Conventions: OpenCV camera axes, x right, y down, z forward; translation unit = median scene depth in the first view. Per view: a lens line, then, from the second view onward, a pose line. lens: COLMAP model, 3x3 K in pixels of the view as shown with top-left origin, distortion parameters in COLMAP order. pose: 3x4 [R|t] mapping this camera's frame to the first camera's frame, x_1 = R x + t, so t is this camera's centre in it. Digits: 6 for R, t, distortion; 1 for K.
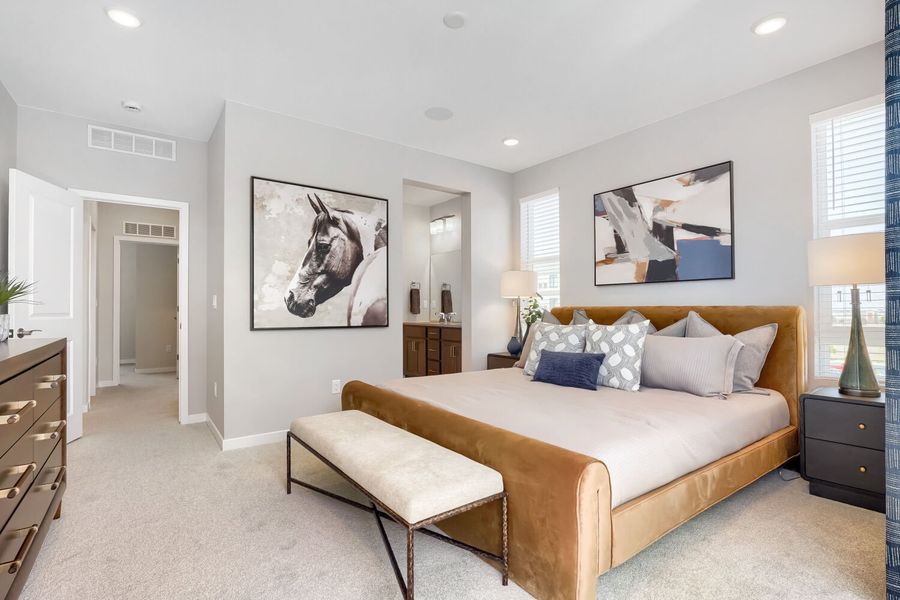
lens RADIAL K [[419.7, 0, 449.5], [0, 419.7, 301.6], [0, 0, 1]] dist [-0.002773, -0.000034]
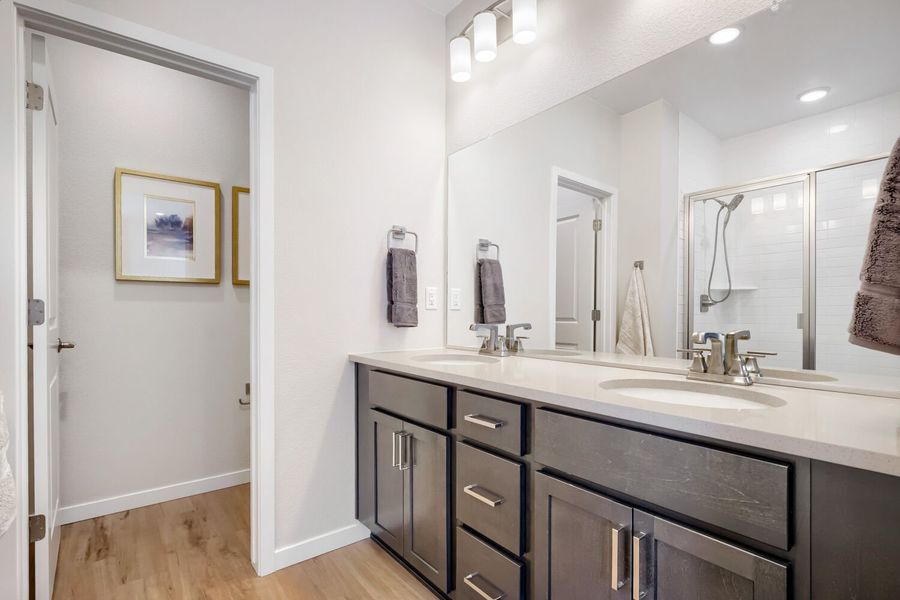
lens RADIAL K [[419.7, 0, 449.8], [0, 419.7, 306.6], [0, 0, 1]] dist [-0.002773, -0.000034]
pose [[0.999591, 0.001765, 0.028526, -0.054173], [-0.001850, 0.999994, 0.002922, 0.012951], [-0.028521, -0.002974, 0.999589, 0.671331]]
